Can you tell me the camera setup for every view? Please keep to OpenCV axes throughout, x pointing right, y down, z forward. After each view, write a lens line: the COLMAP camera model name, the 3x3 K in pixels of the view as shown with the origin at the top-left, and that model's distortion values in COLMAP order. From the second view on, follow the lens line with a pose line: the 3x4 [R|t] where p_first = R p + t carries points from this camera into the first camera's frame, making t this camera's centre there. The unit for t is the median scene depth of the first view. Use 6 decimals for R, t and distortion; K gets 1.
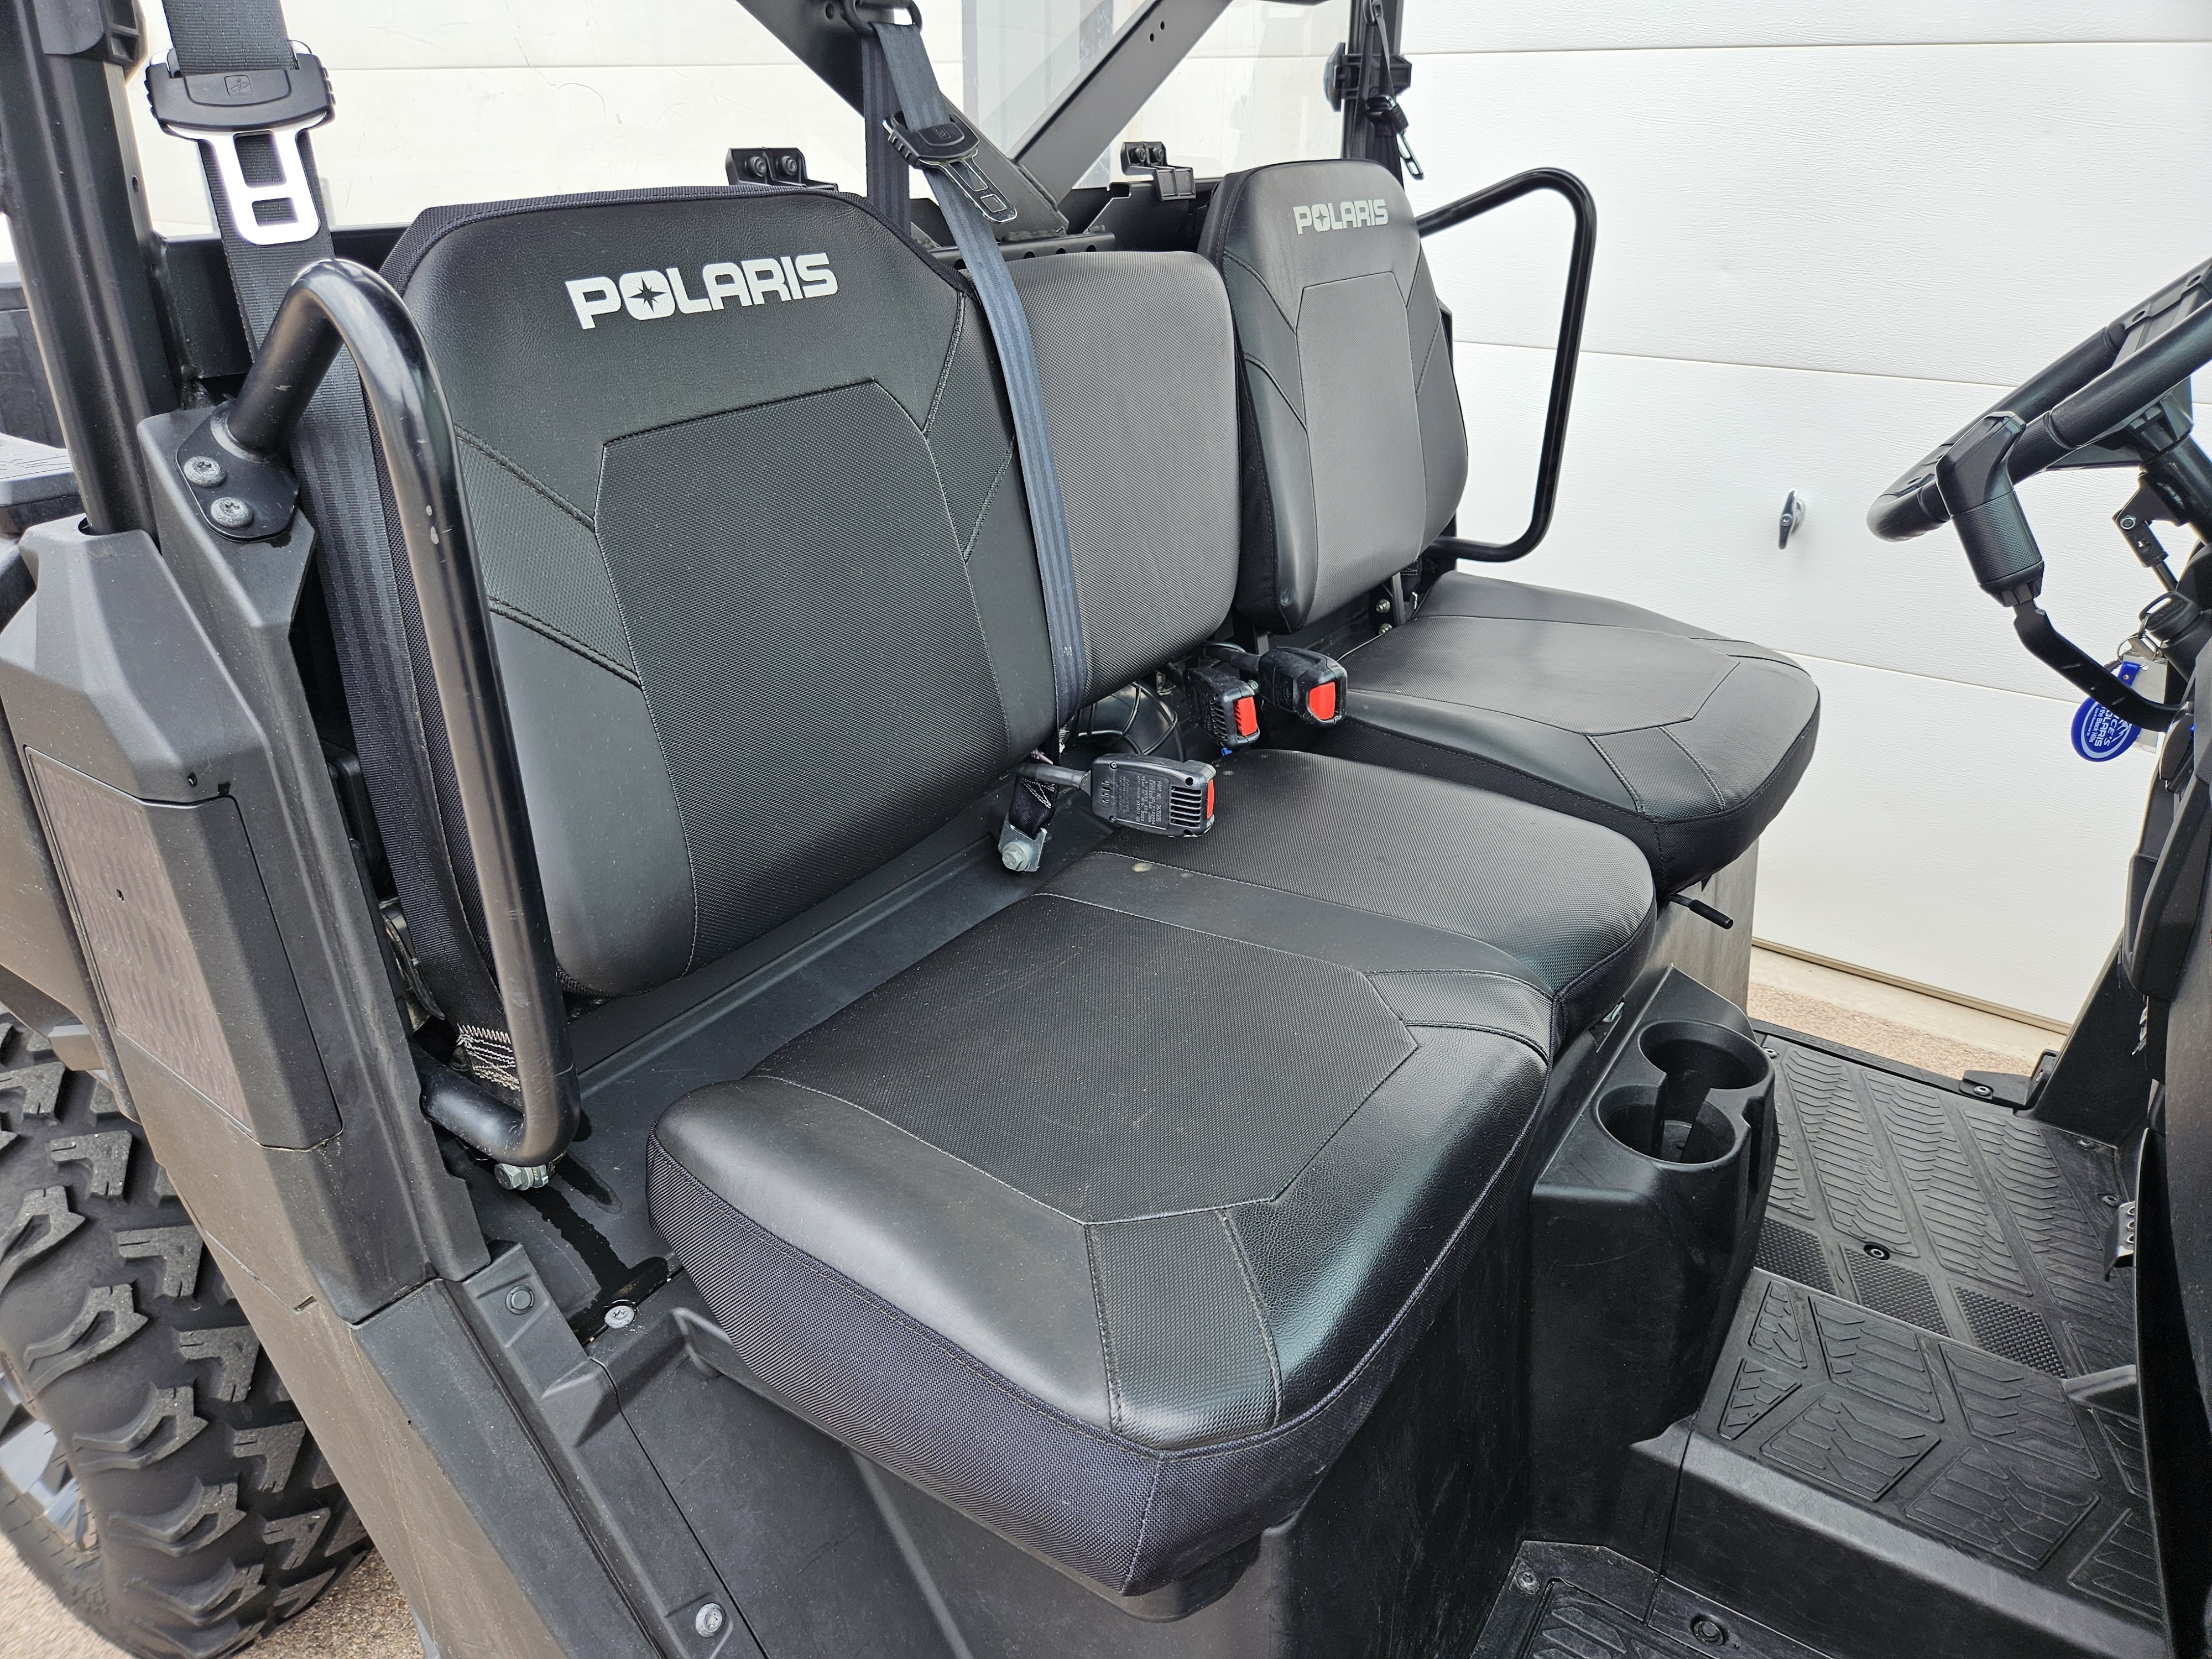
lens RADIAL K [[1515.7, 0, 1087.6], [0, 1515.7, 838.3], [0, 0, 1]] dist [0.014137, -0.013295]
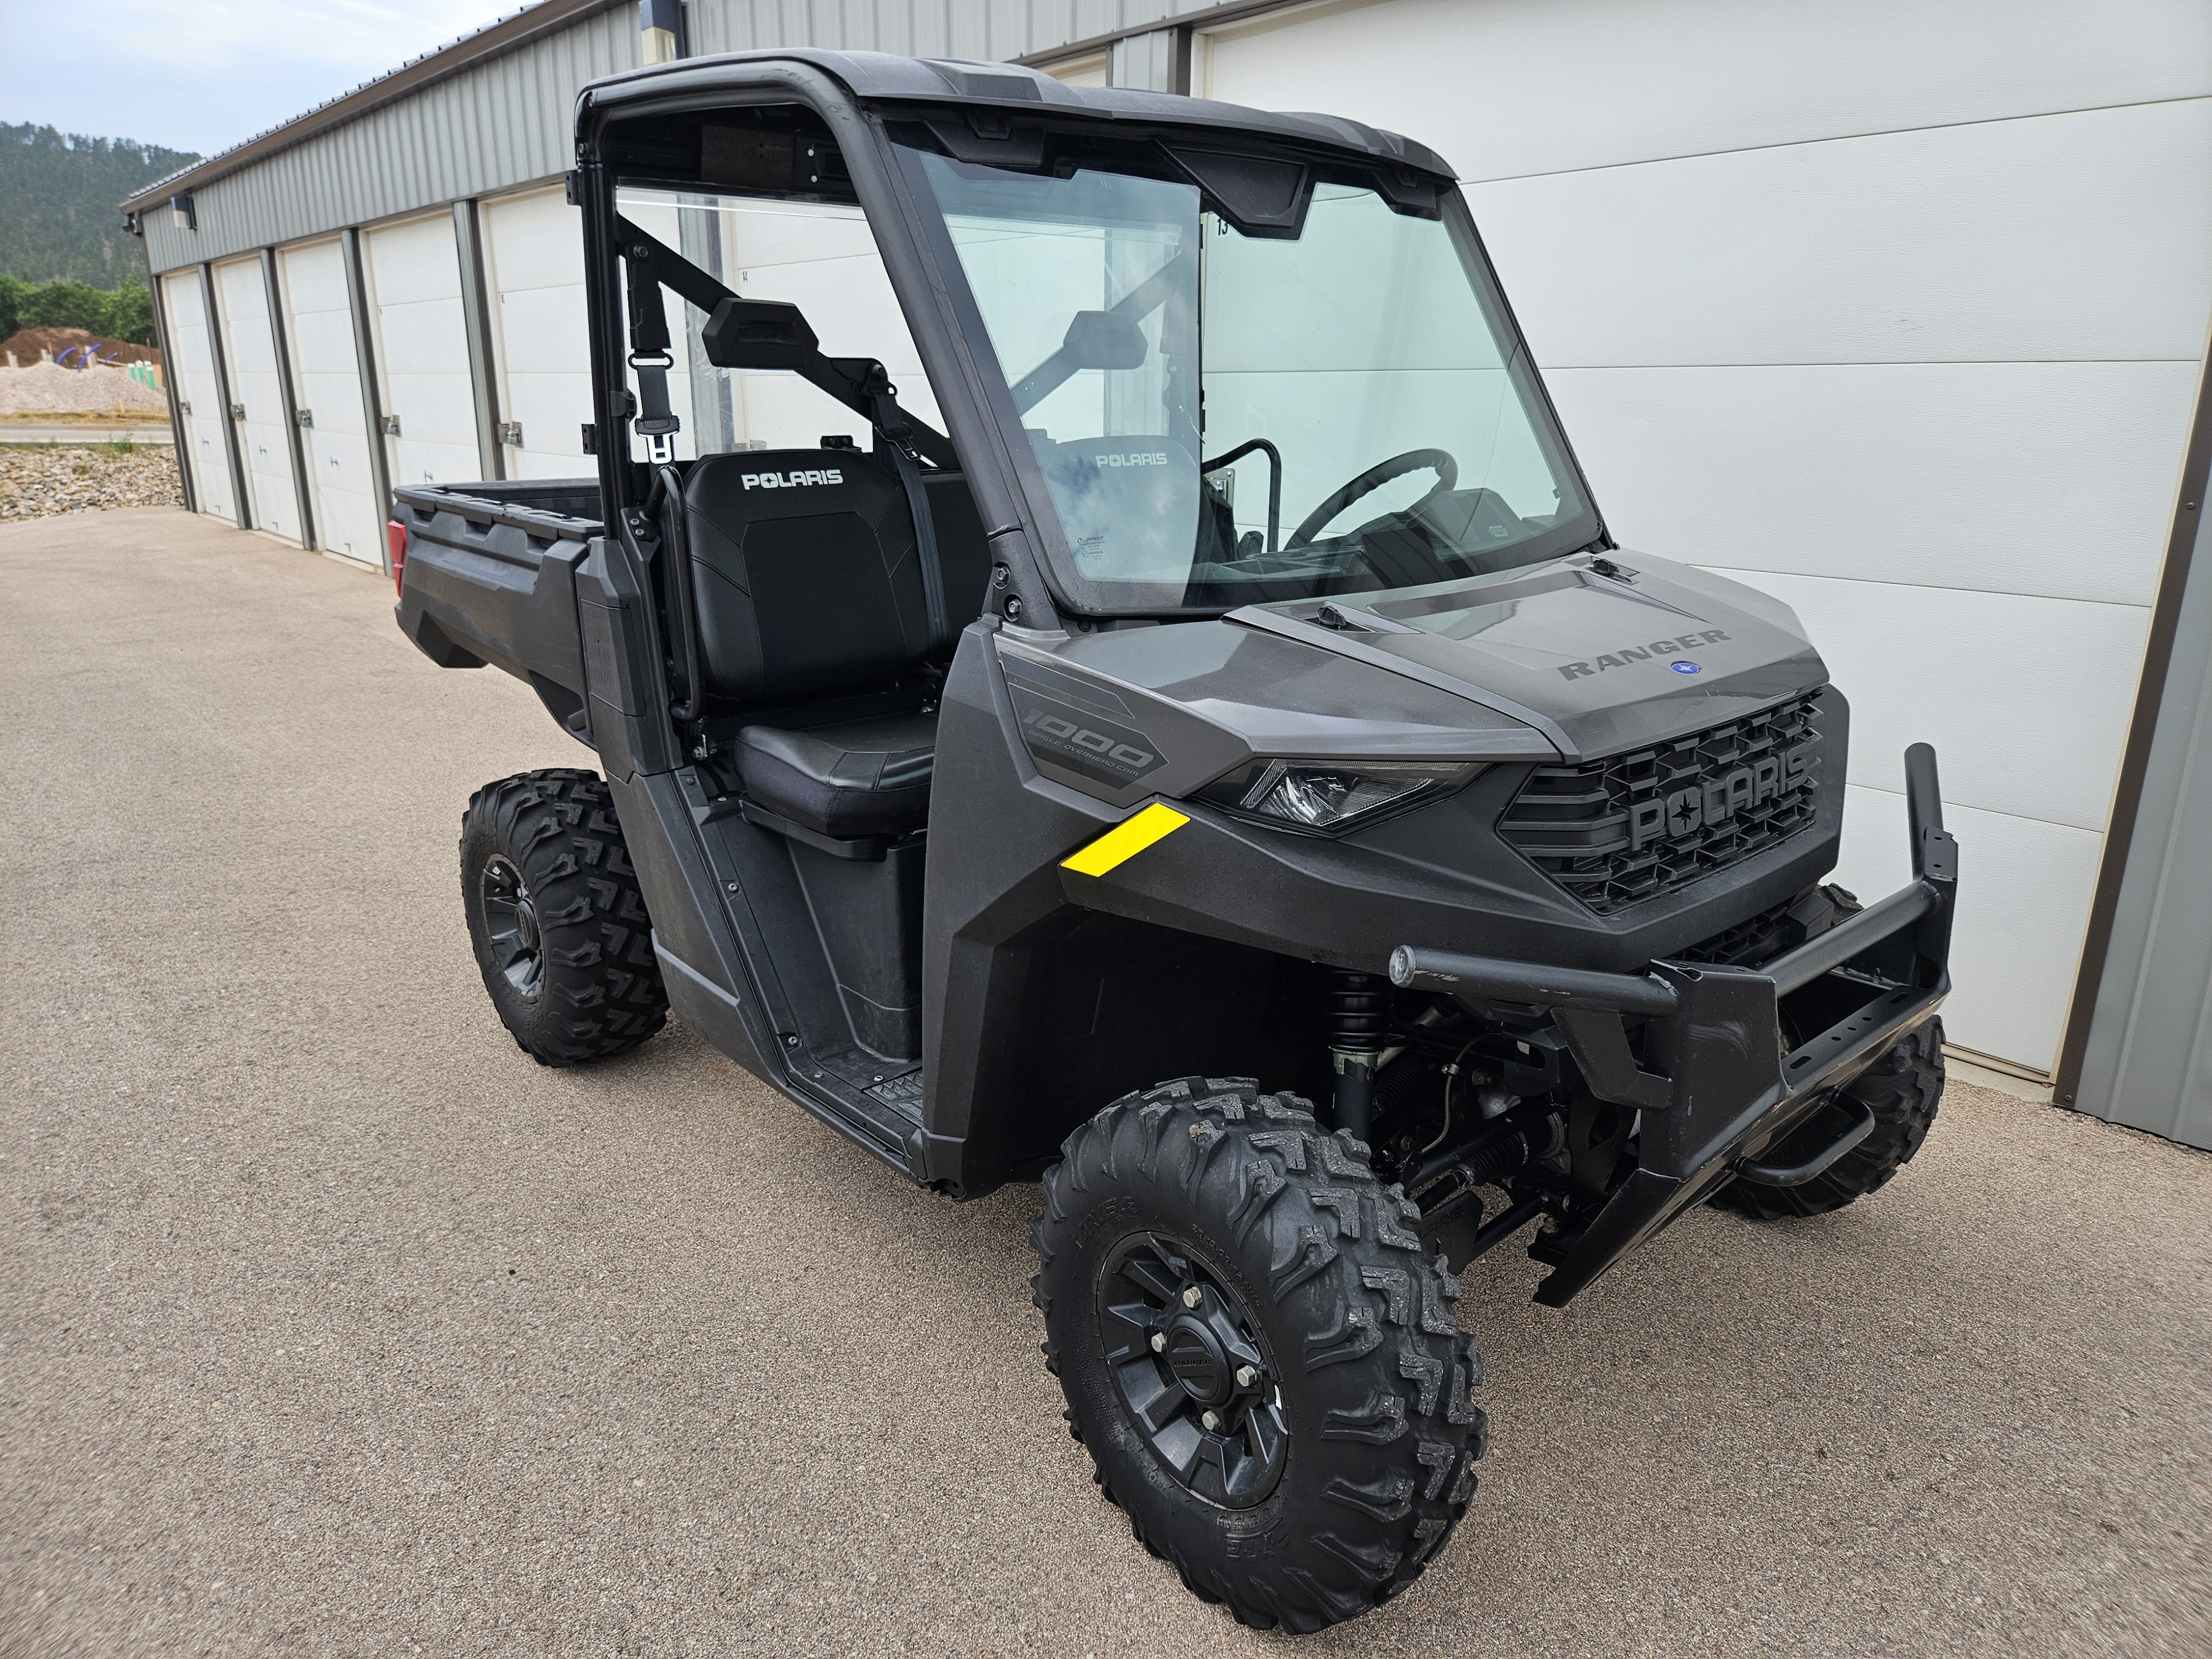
lens RADIAL K [[1515.7, 0, 1104.9], [0, 1515.7, 826.7], [0, 0, 1]] dist [0.014137, -0.013295]
pose [[0.968388, 0.055854, -0.243114, 1.241501], [-0.094443, 0.984151, -0.150091, 0.791752], [0.230878, 0.168307, 0.958315, -1.821835]]
